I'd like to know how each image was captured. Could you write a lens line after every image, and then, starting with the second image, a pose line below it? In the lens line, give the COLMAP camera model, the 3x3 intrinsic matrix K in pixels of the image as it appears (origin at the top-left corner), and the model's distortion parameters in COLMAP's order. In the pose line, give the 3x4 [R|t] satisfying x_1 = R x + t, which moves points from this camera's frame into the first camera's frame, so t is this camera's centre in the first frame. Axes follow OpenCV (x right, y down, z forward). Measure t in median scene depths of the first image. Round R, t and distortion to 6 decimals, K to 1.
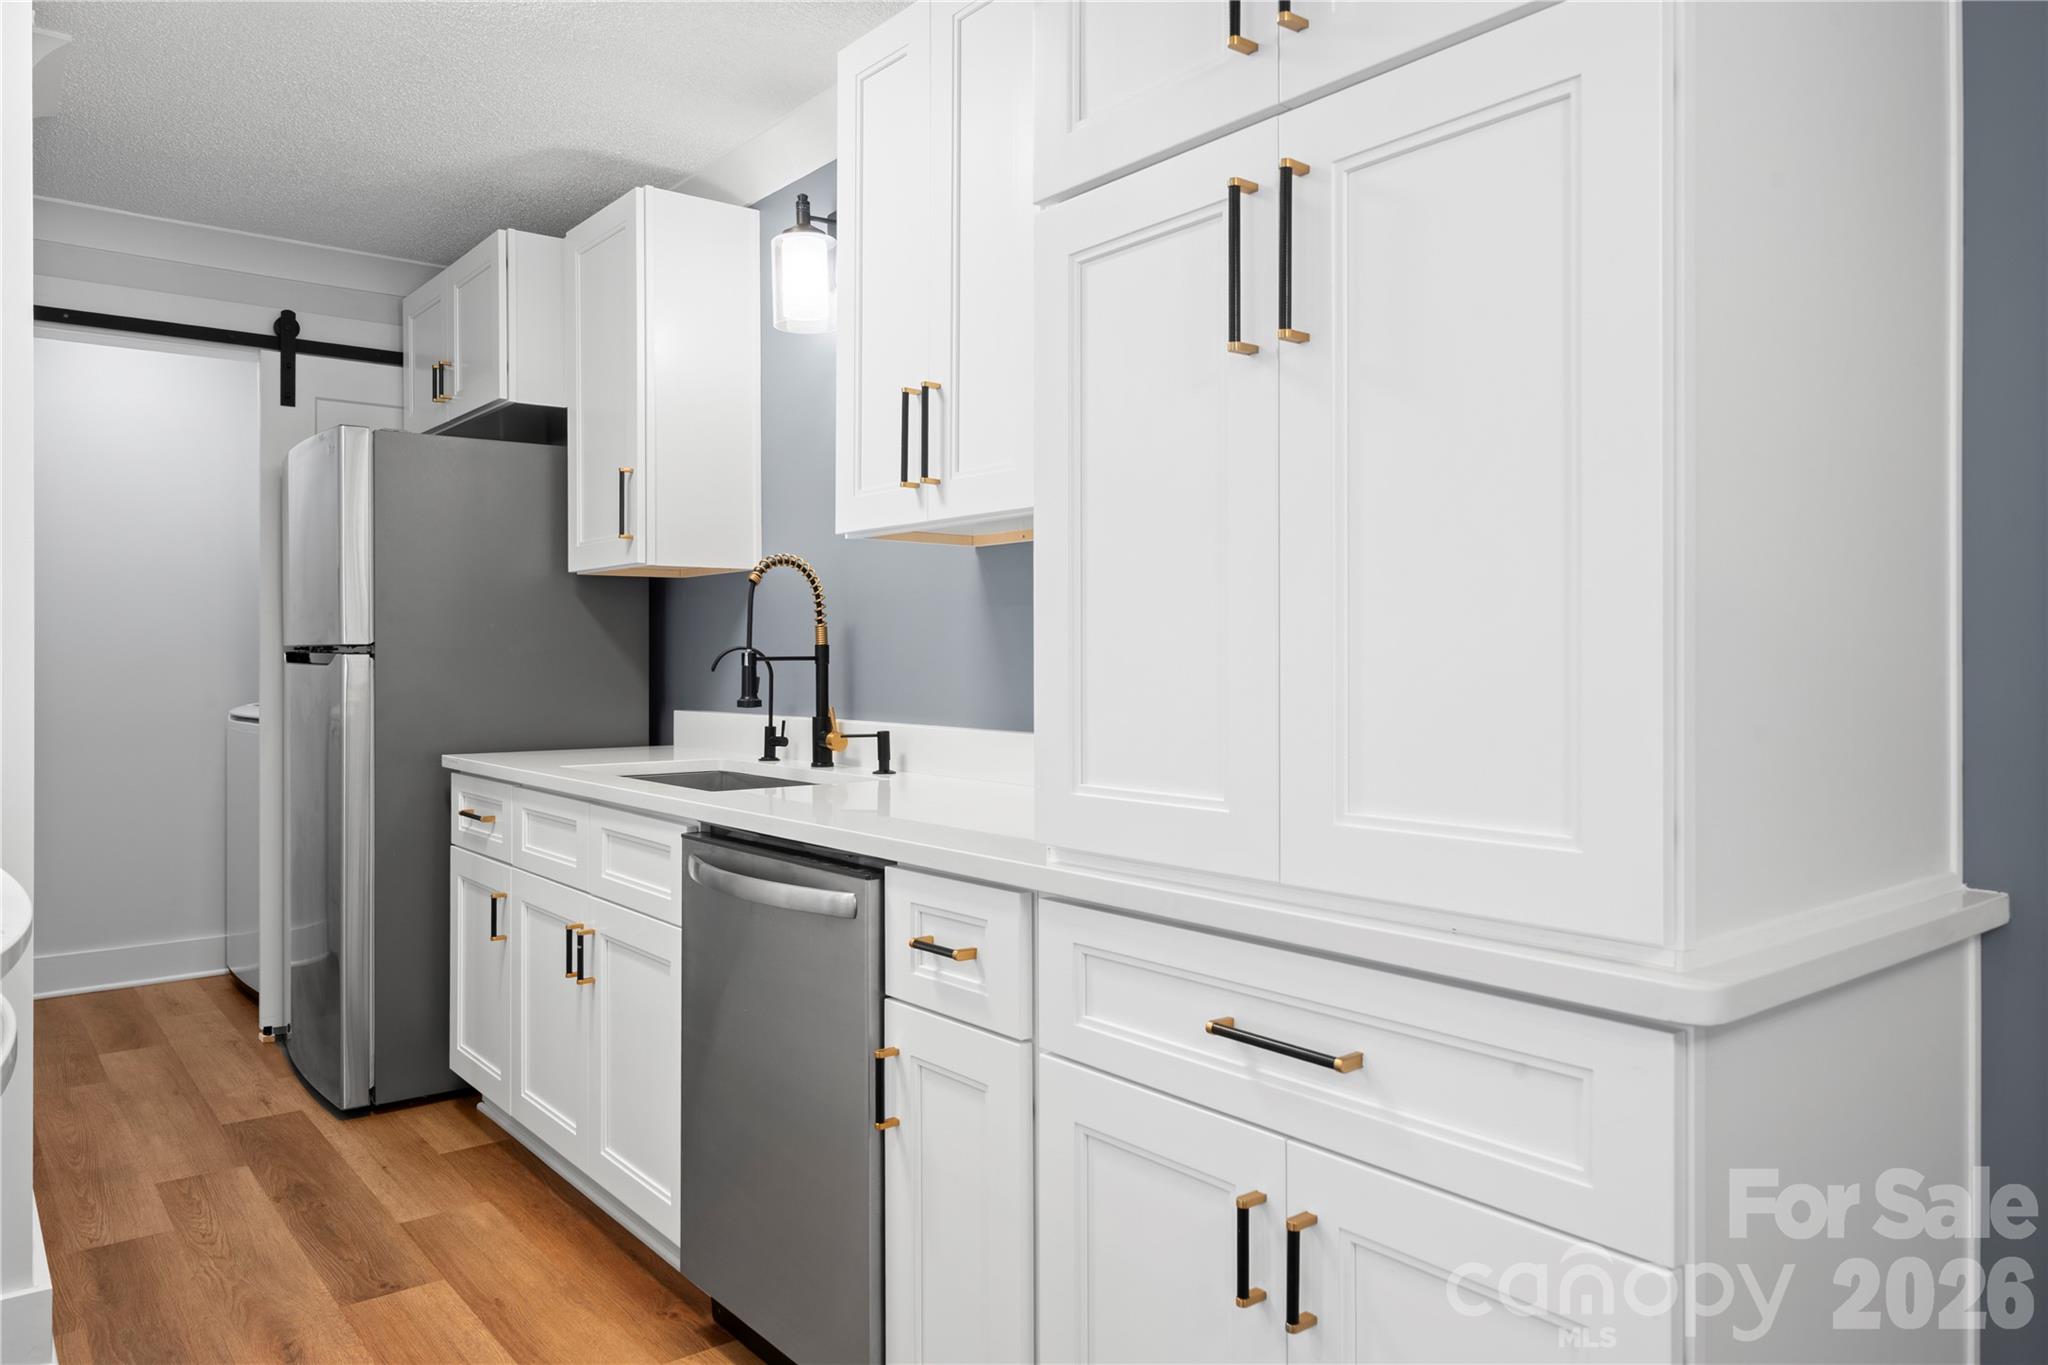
lens RADIAL K [[1369.6, 0, 1023.5], [0, 1369.6, 660.7], [0, 0, 1]] dist [0.006153, -0.002602]
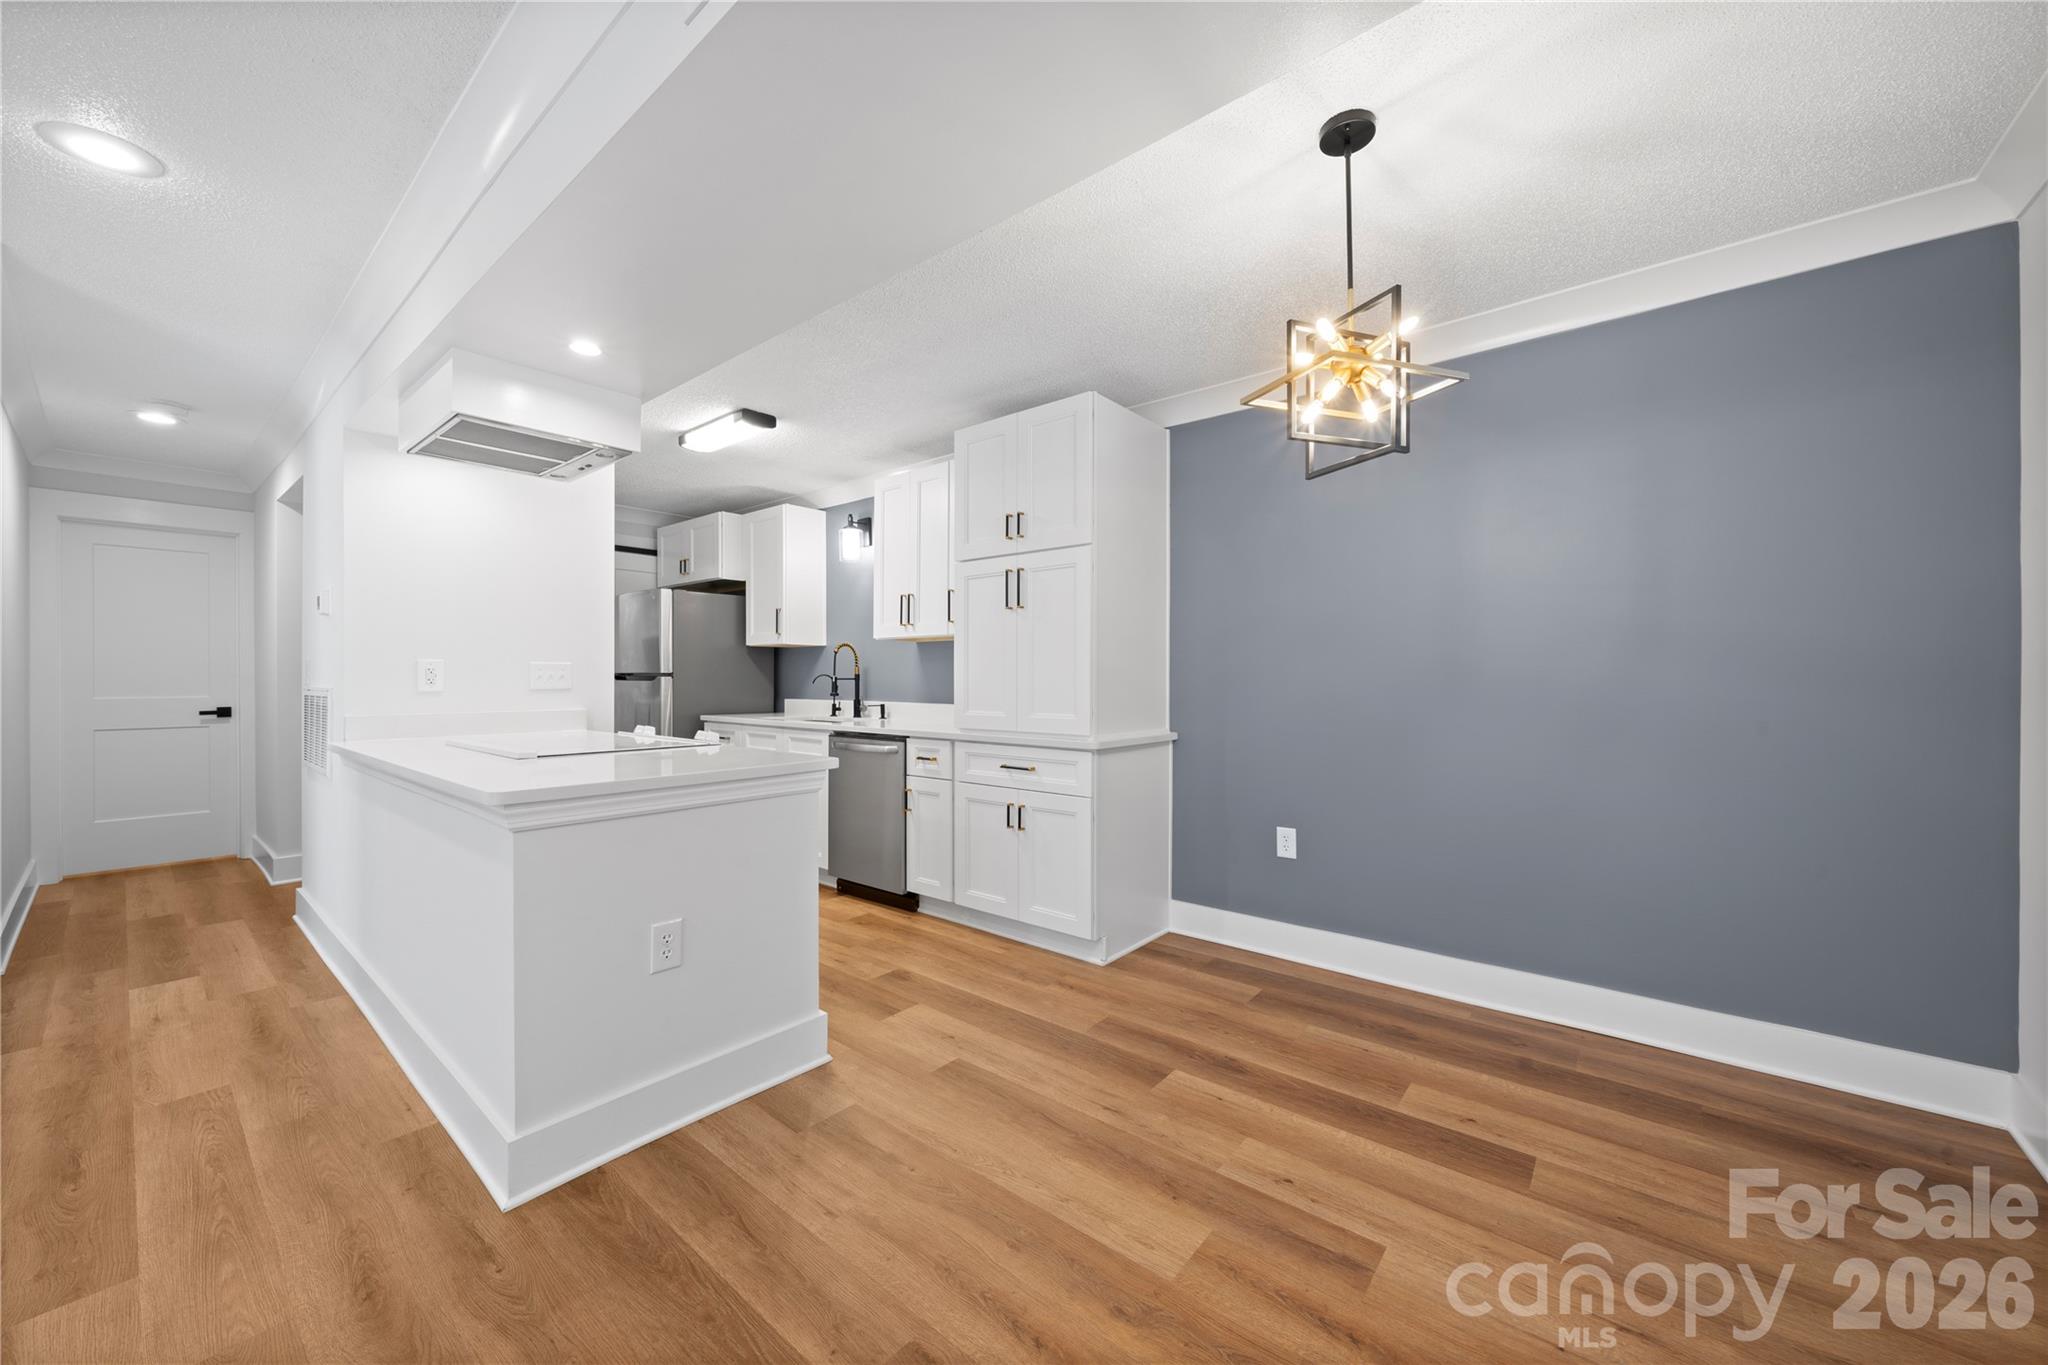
lens RADIAL K [[758.4, 0, 1022.9], [0, 758.4, 677.8], [0, 0, 1]] dist [-0.002373, 0.000272]
pose [[0.981082, 0.002140, 0.193579, -0.107250], [-0.001845, 0.999997, -0.001704, -0.001612], [-0.193582, 0.001315, 0.981083, -0.561968]]
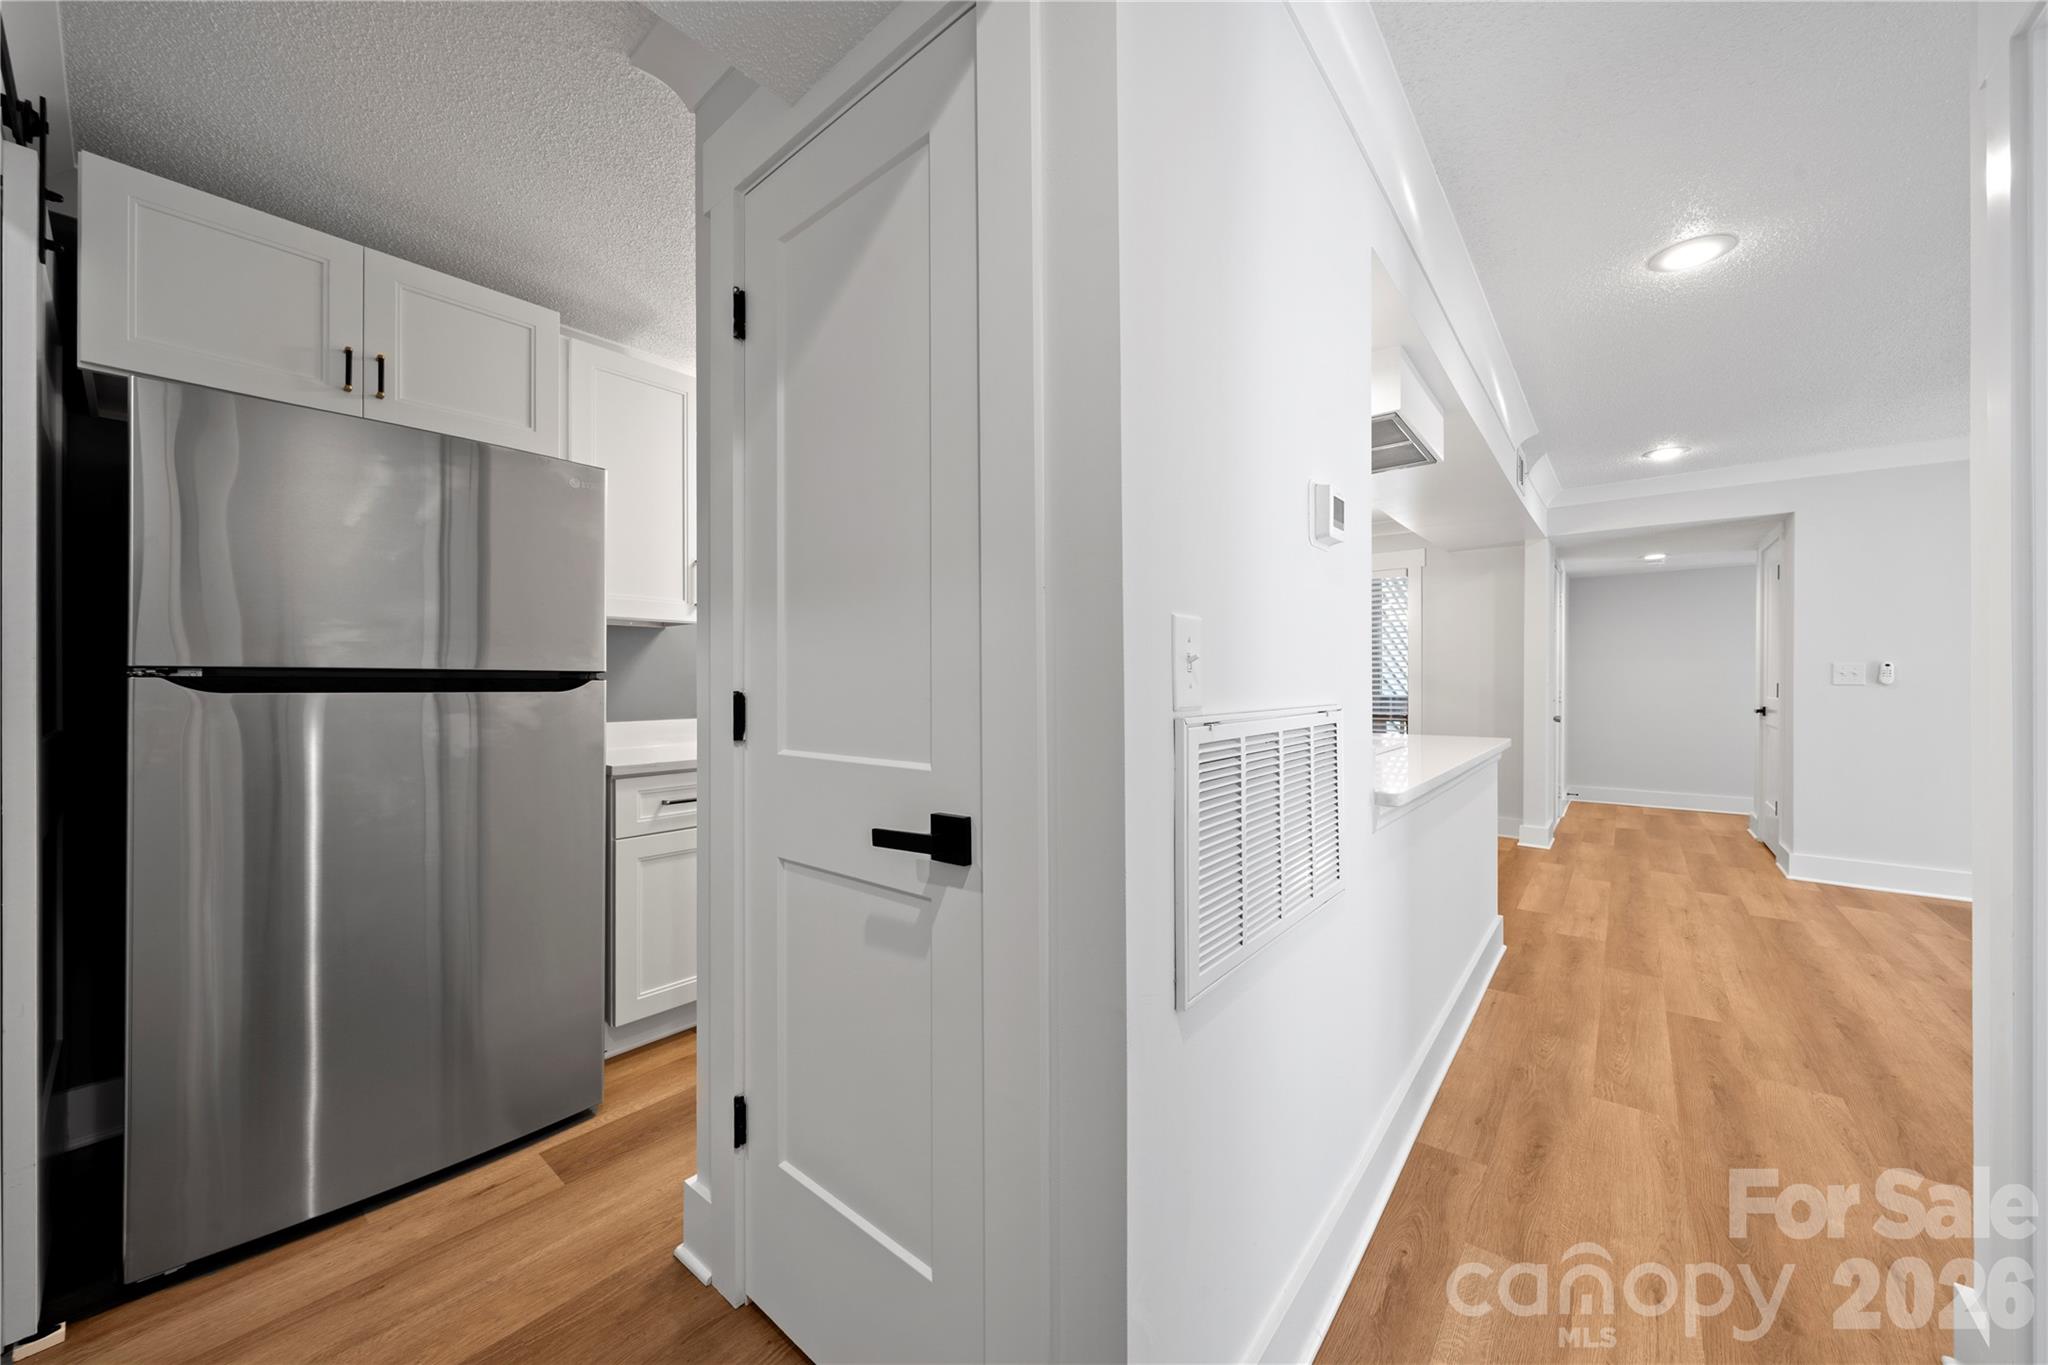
lens RADIAL K [[736.5, 0, 1024.0], [0, 736.5, 682.5], [0, 0, 1]] dist [-0.001730, -0.000127]
pose [[-0.200616, 0.000221, 0.979670, -1.174913], [0.004175, 0.999991, 0.000629, -0.003587], [-0.979661, 0.004217, -0.200615, 0.819152]]
